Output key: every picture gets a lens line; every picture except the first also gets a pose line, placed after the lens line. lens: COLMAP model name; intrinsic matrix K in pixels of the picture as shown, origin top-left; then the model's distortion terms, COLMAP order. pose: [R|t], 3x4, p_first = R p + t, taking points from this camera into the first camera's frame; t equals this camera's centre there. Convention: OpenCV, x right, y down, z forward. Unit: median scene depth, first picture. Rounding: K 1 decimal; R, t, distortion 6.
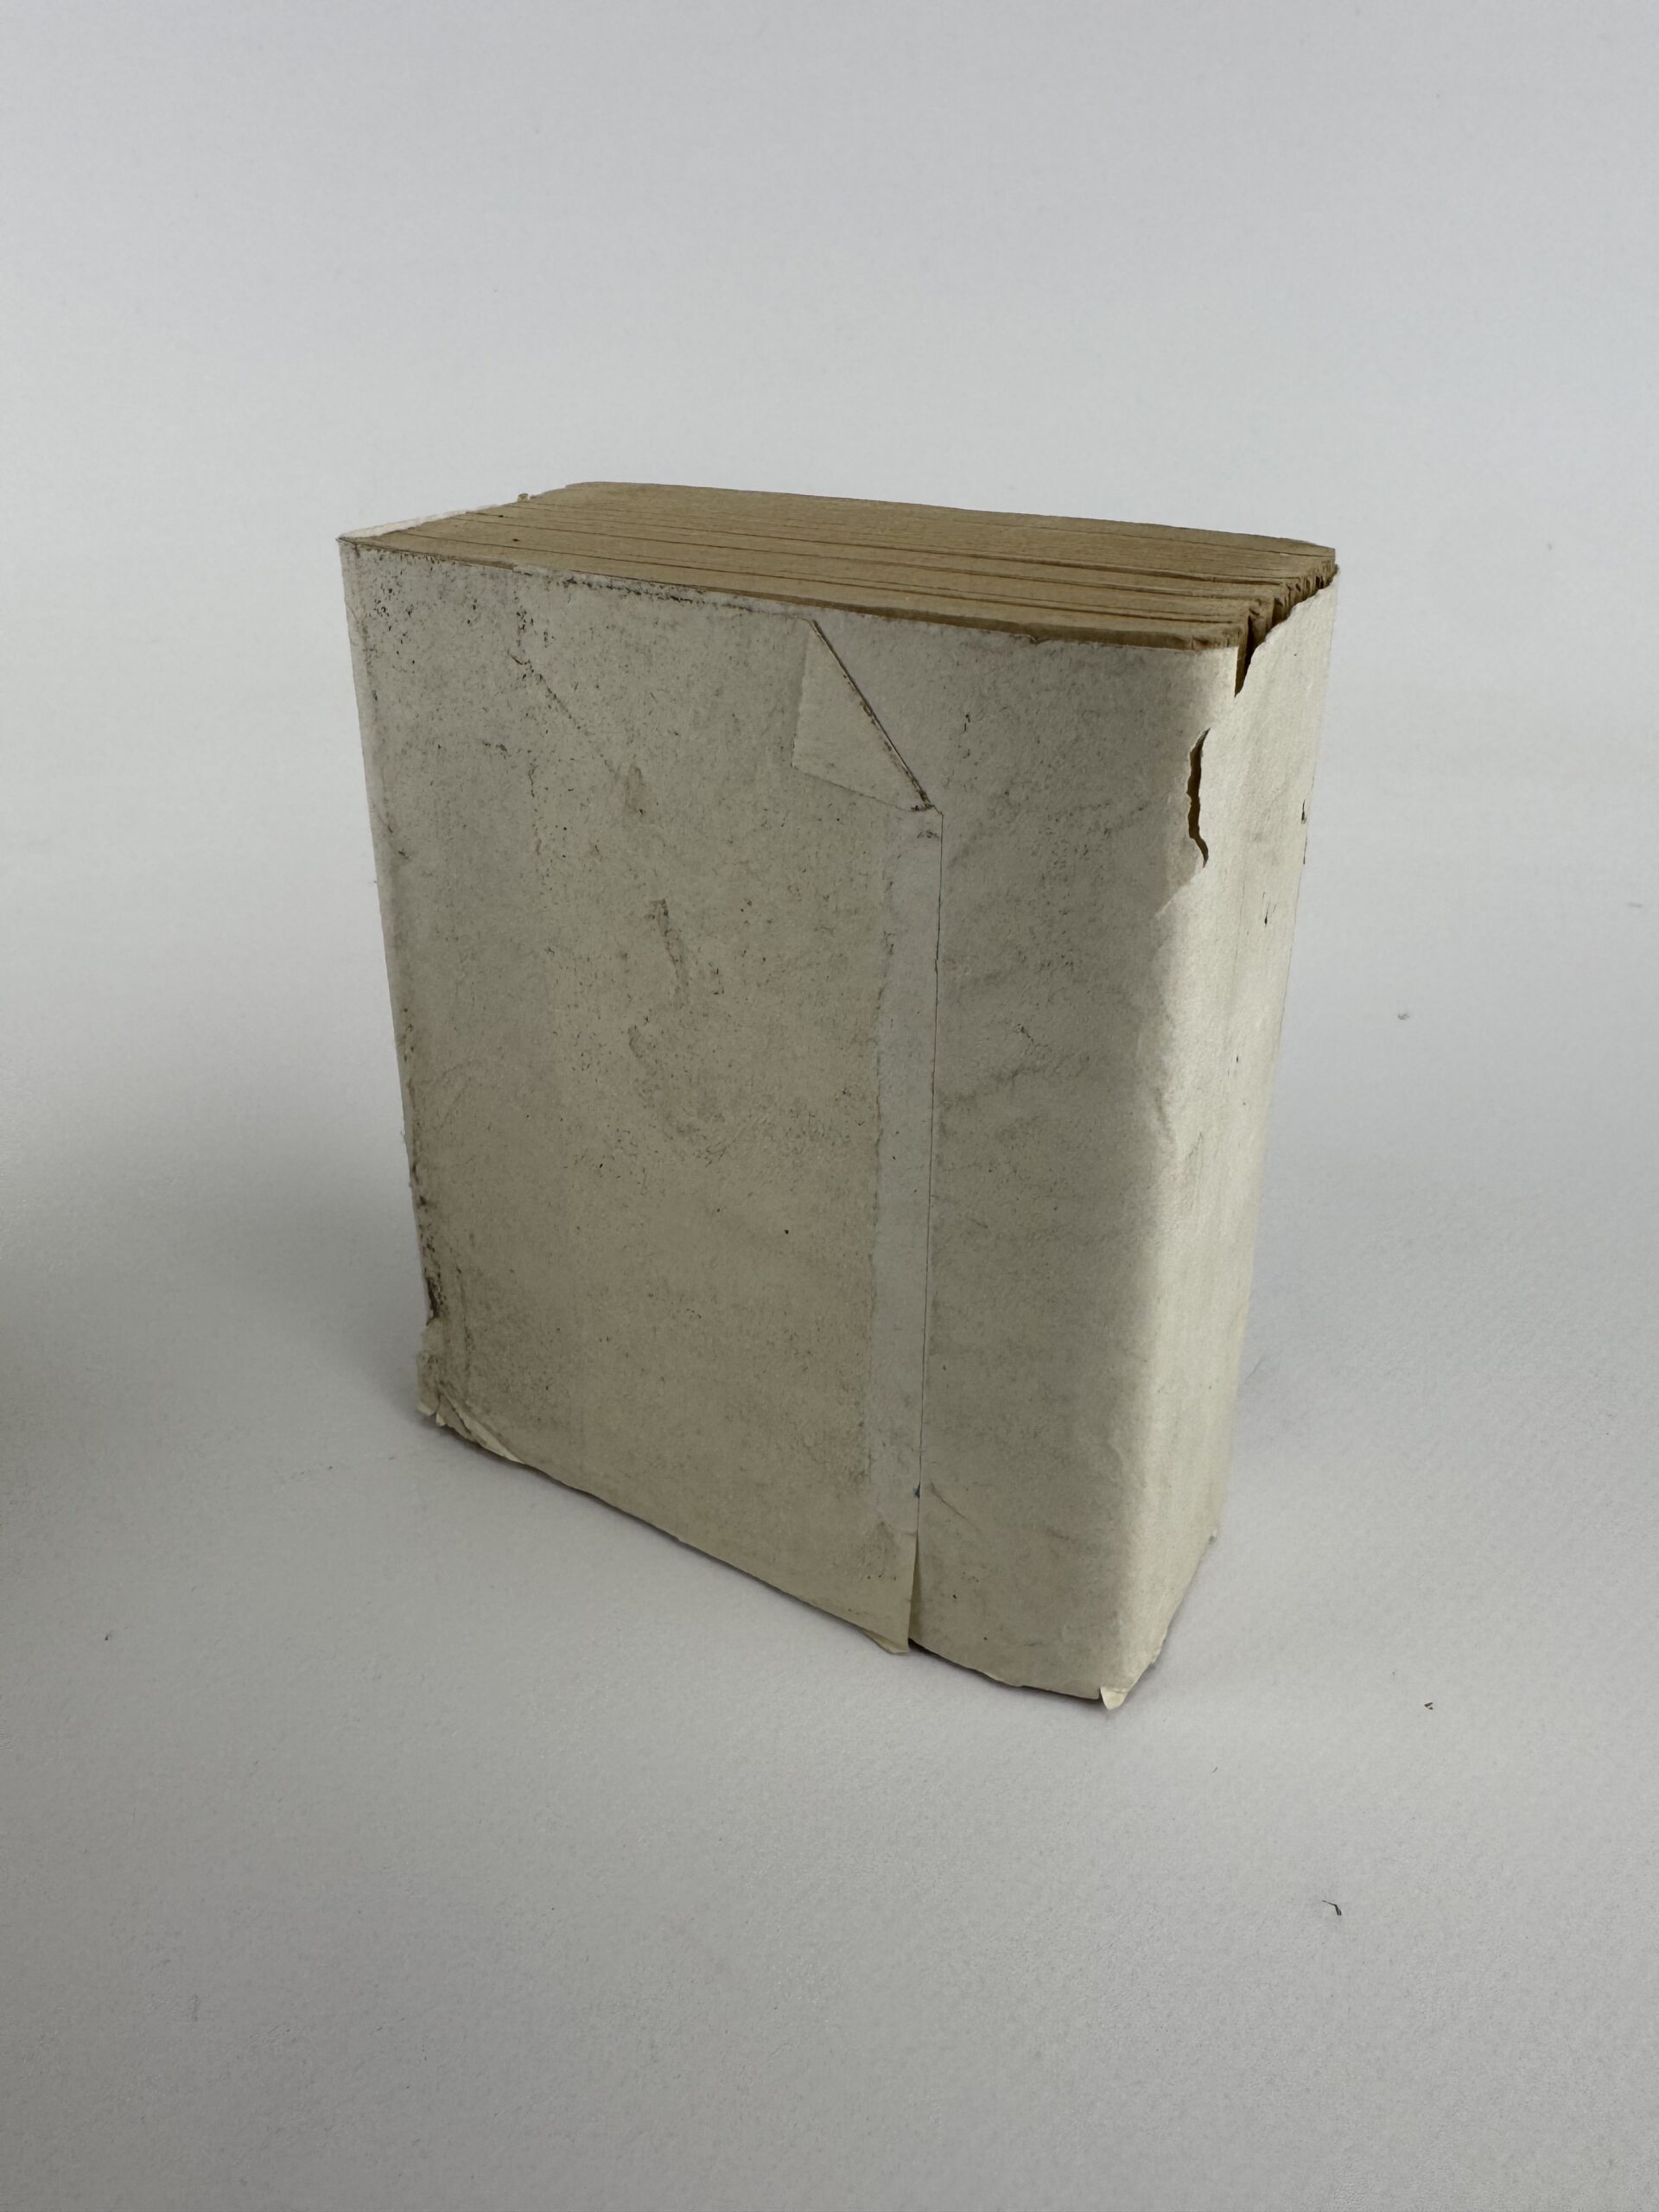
lens RADIAL K [[1584.9, 0, 842.7], [0, 1584.9, 1086.0], [0, 0, 1]] dist [-0.006859, 0.004477]
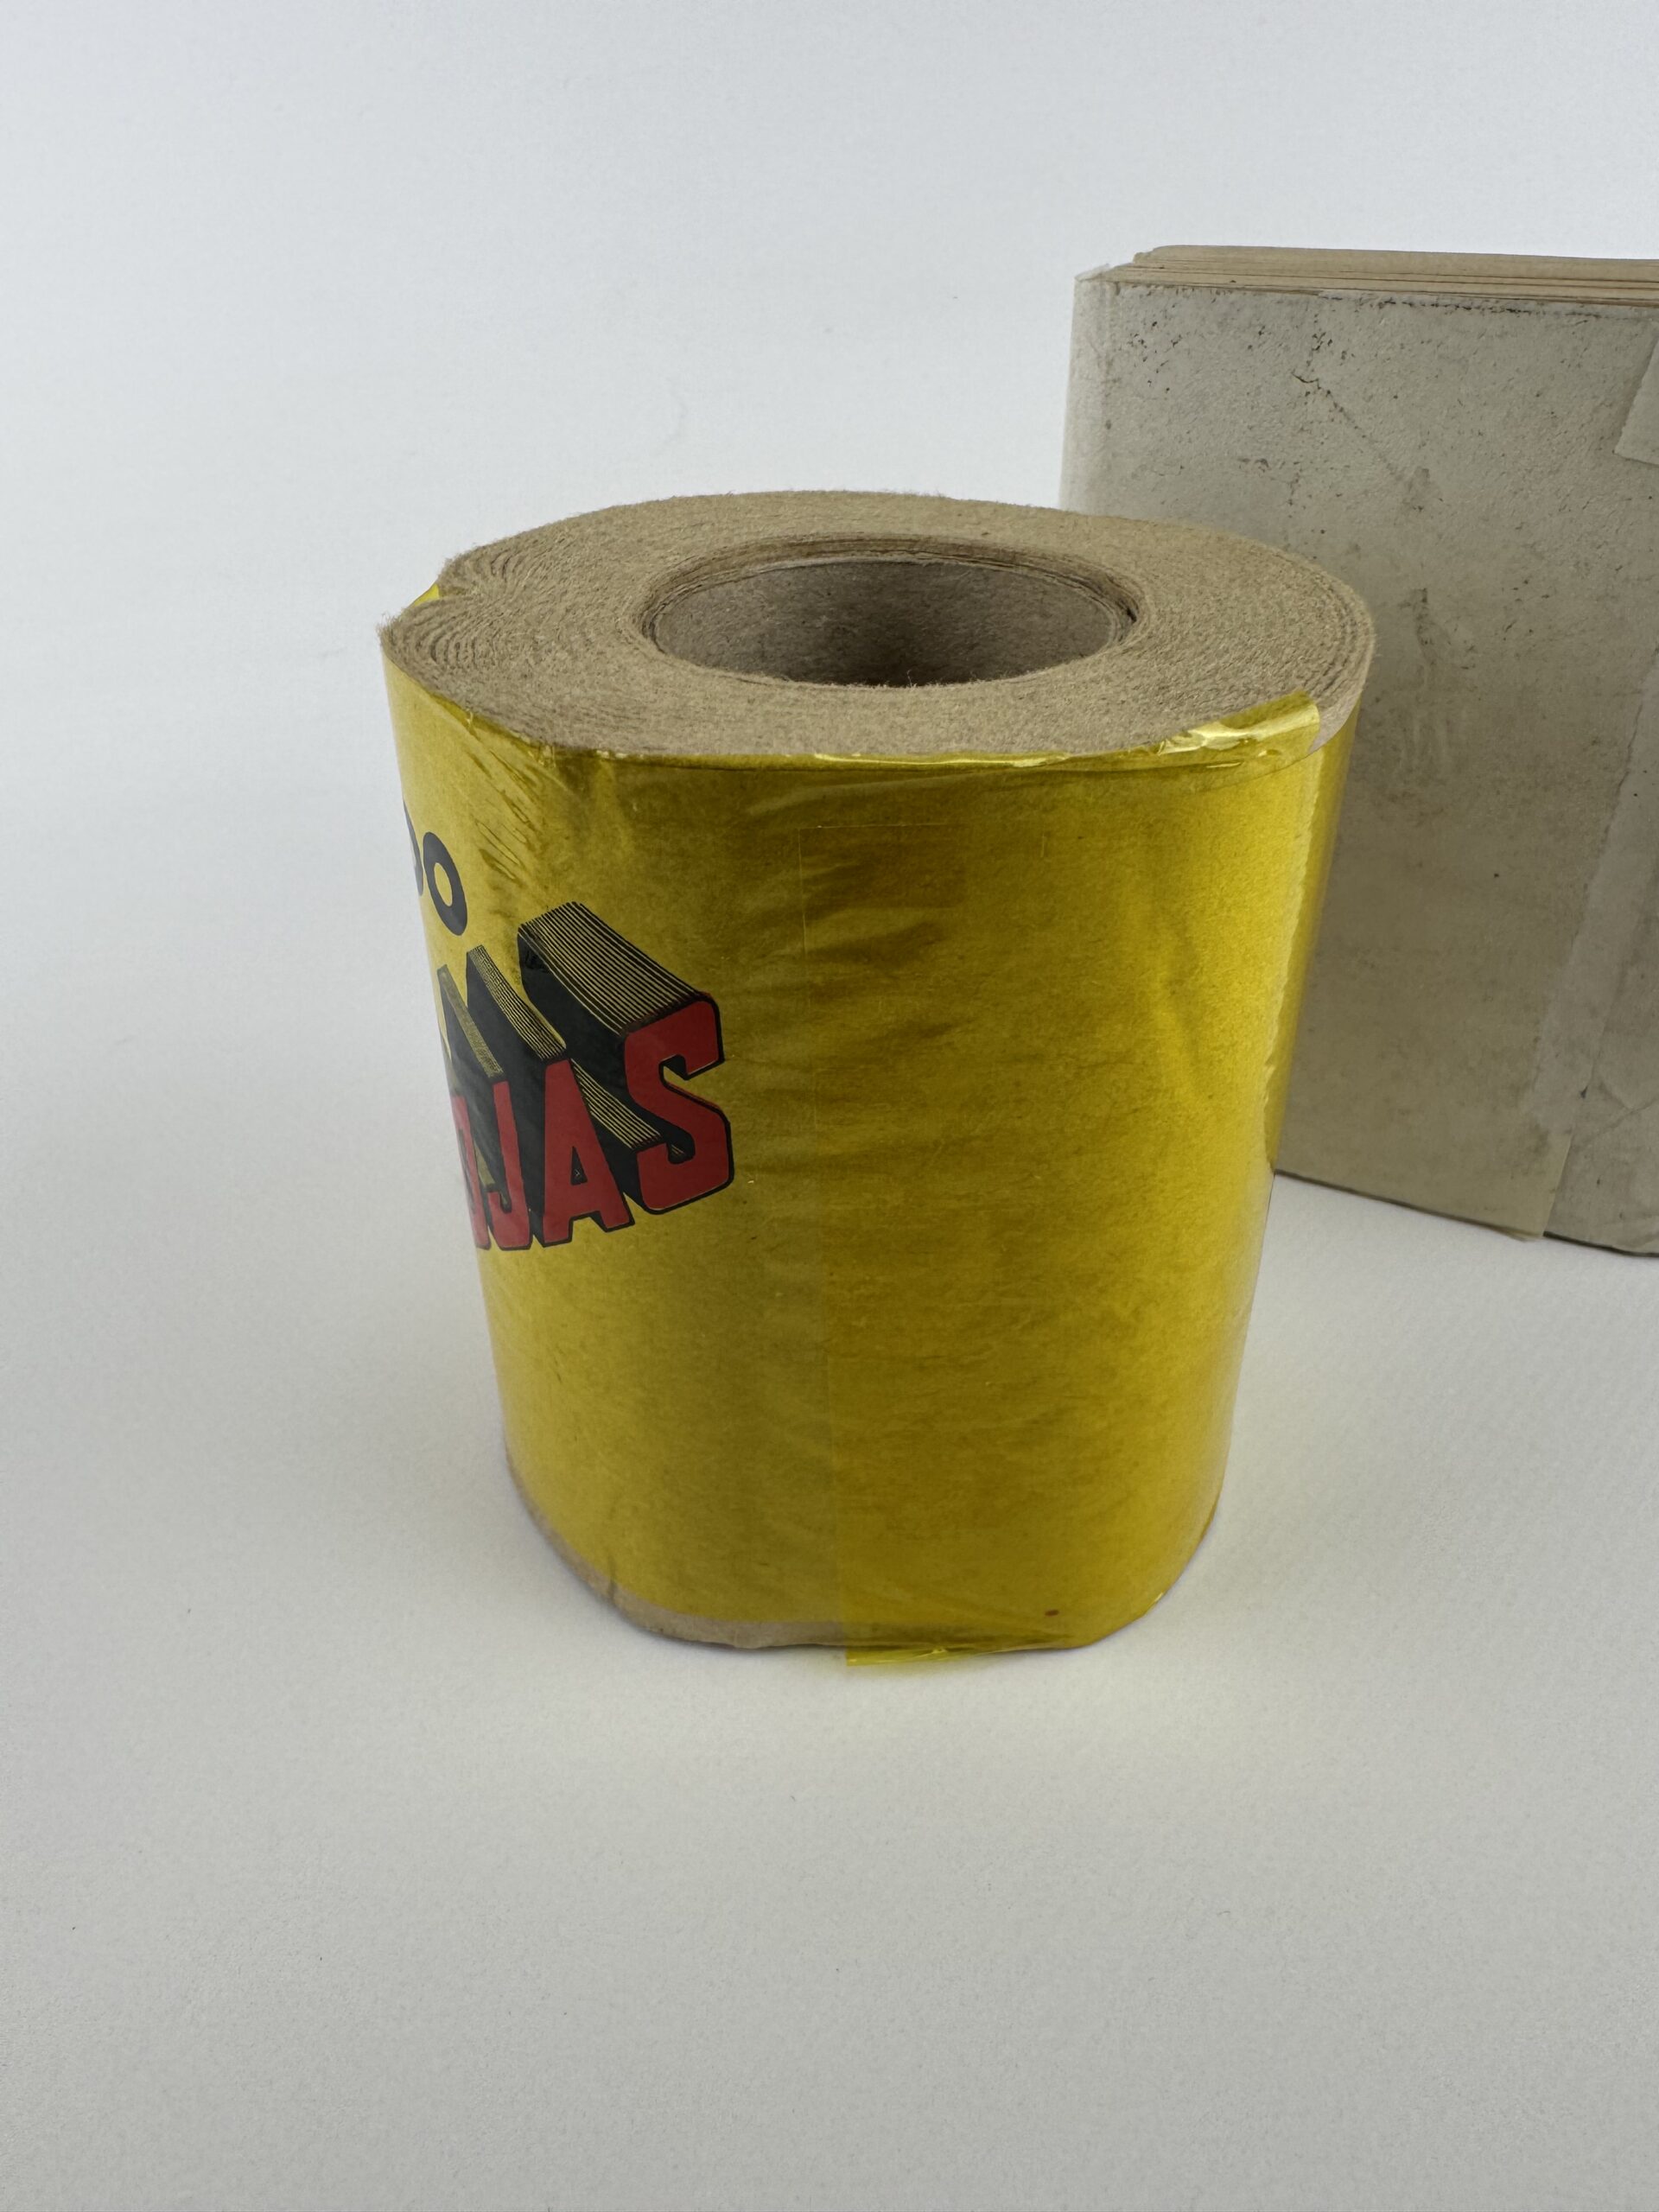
lens RADIAL K [[1584.9, 0, 829.6], [0, 1584.9, 1108.5], [0, 0, 1]] dist [-0.006859, 0.004477]
pose [[0.993968, -0.051863, 0.096636, -0.698377], [0.044032, 0.995702, 0.081479, 0.155858], [-0.100447, -0.076732, 0.991979, -0.160184]]
